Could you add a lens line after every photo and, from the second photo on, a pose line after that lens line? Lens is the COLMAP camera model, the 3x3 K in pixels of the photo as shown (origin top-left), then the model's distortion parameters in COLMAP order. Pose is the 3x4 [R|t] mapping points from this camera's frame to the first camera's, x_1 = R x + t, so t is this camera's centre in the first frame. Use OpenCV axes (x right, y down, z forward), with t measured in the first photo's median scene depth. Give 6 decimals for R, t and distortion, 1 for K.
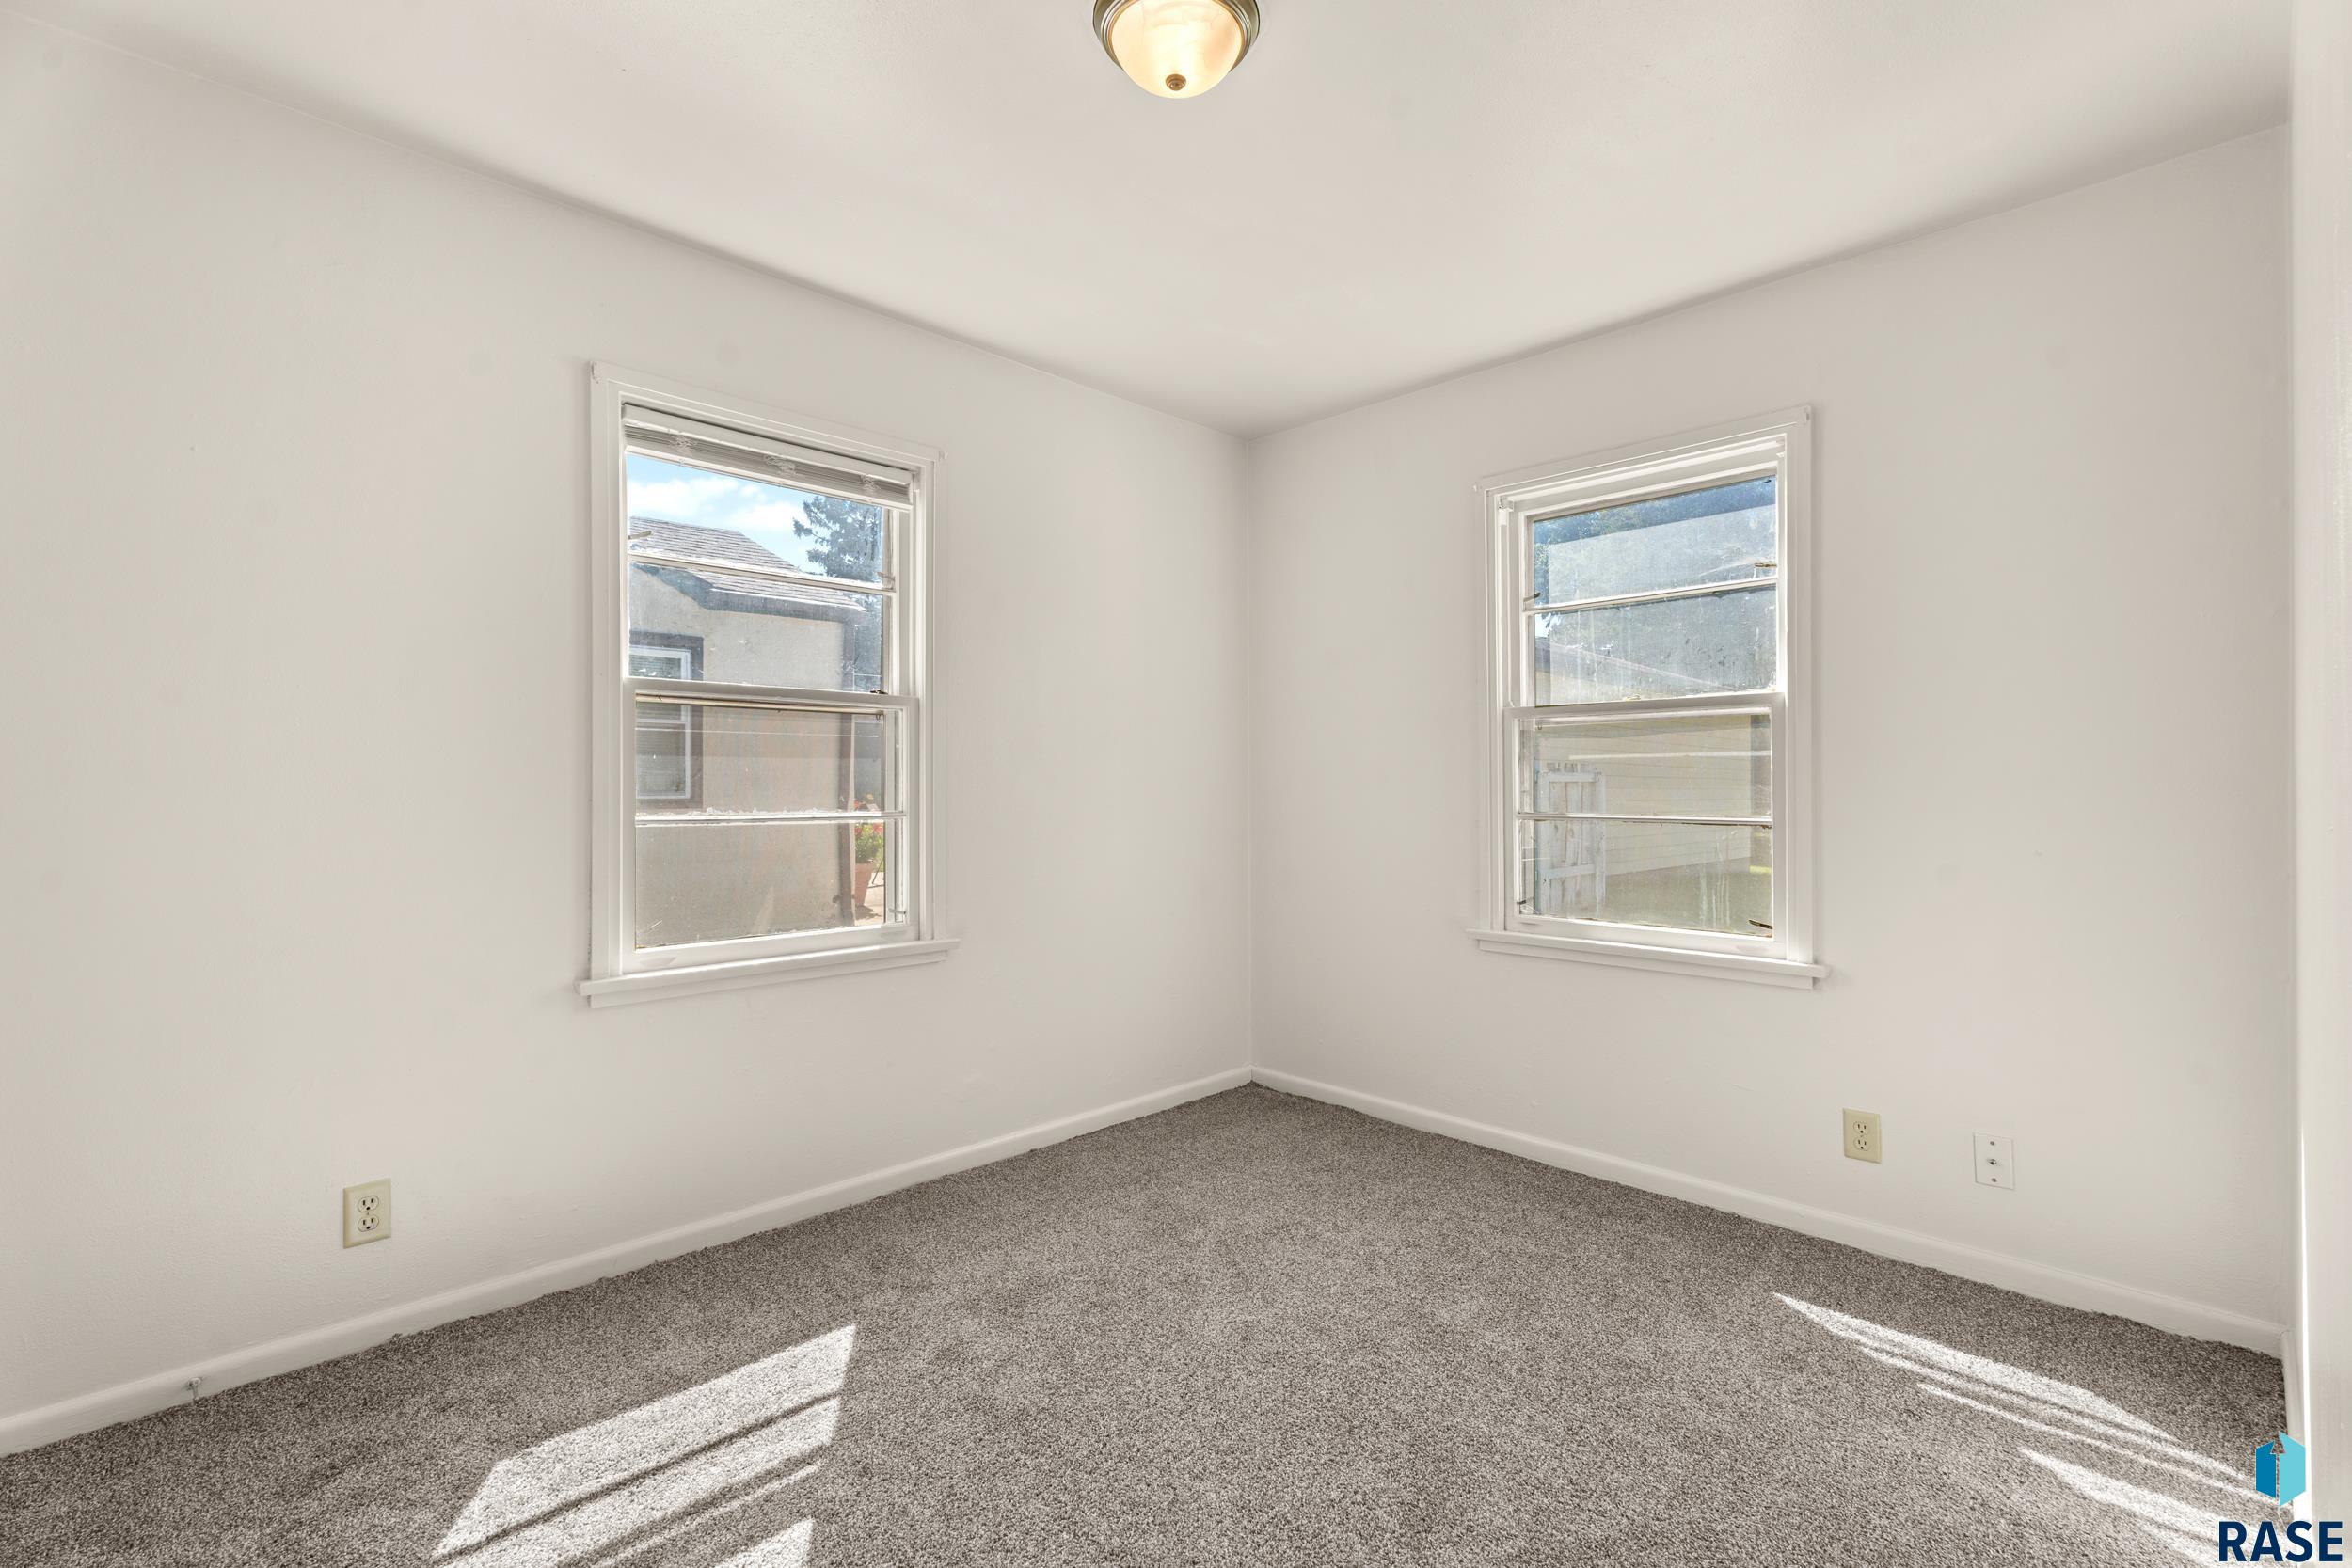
lens RADIAL K [[1043.6, 0, 1179.5], [0, 1043.6, 777.8], [0, 0, 1]] dist [0.002559, -0.000542]
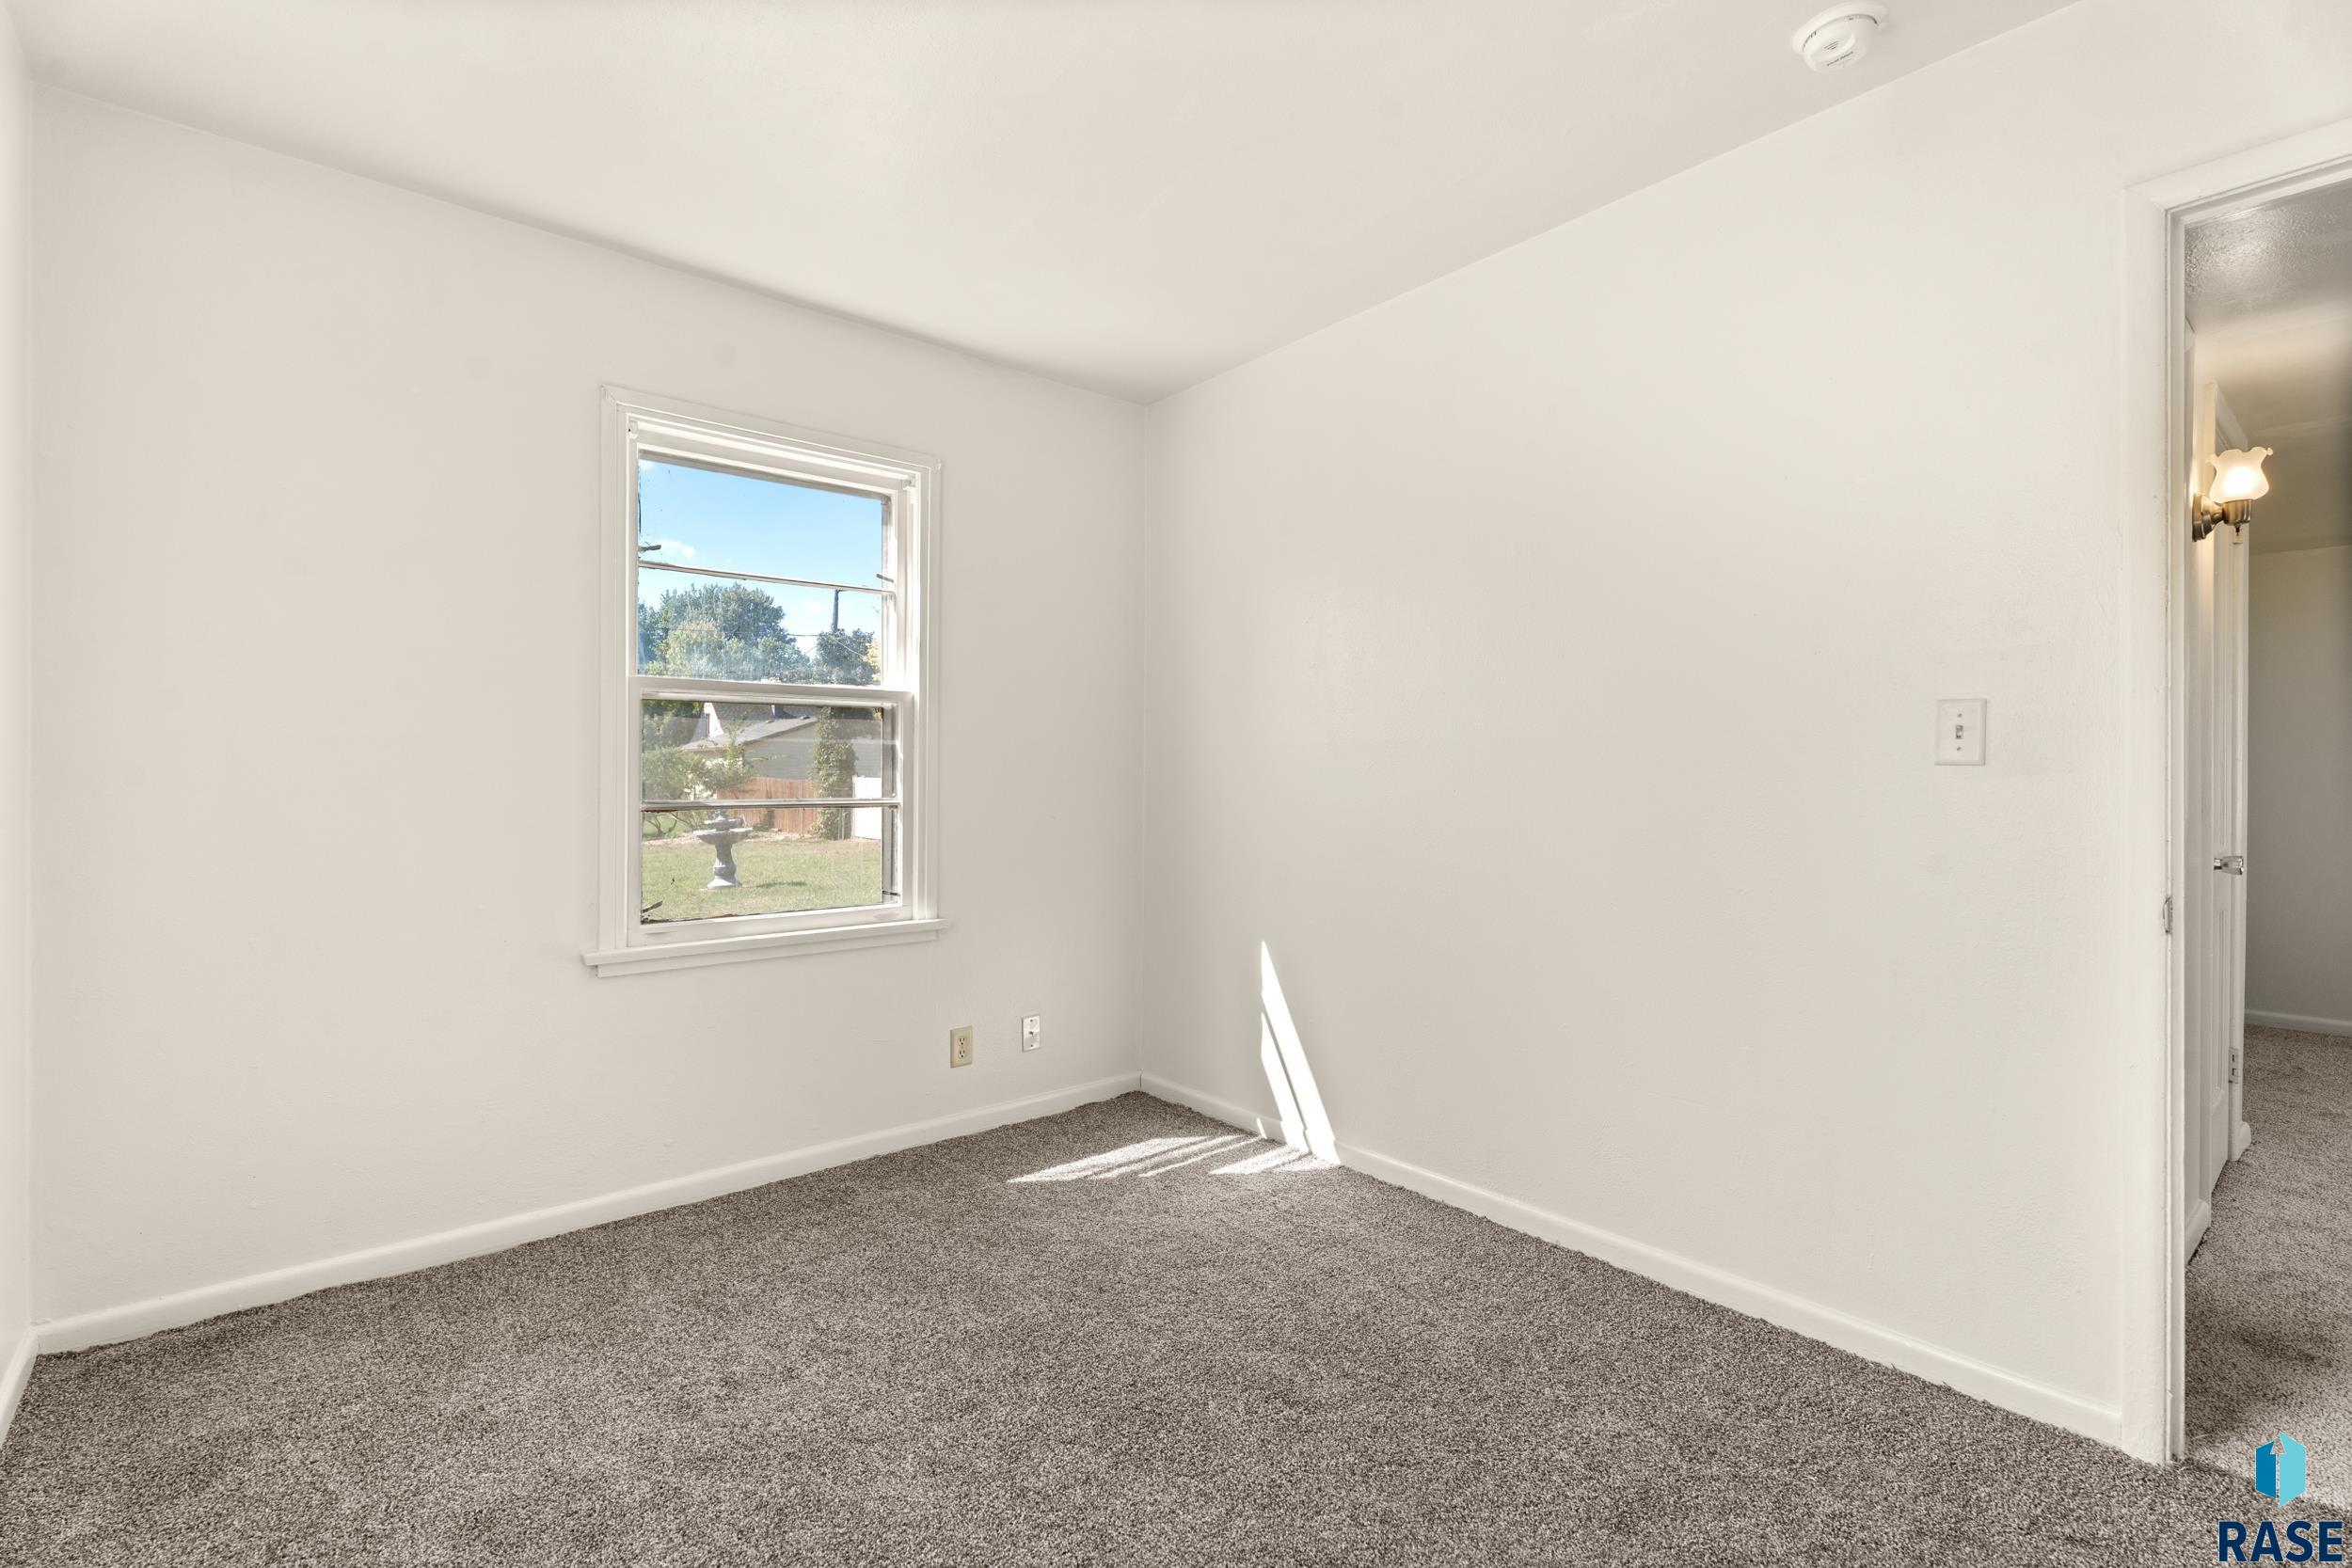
lens RADIAL K [[1043.6, 0, 1173.7], [0, 1043.6, 767.6], [0, 0, 1]] dist [0.002559, -0.000542]
pose [[0.104950, -0.002299, 0.994475, -0.622650], [-0.006327, 0.999976, 0.002980, -0.000997], [-0.994457, -0.006605, 0.104933, 0.662082]]
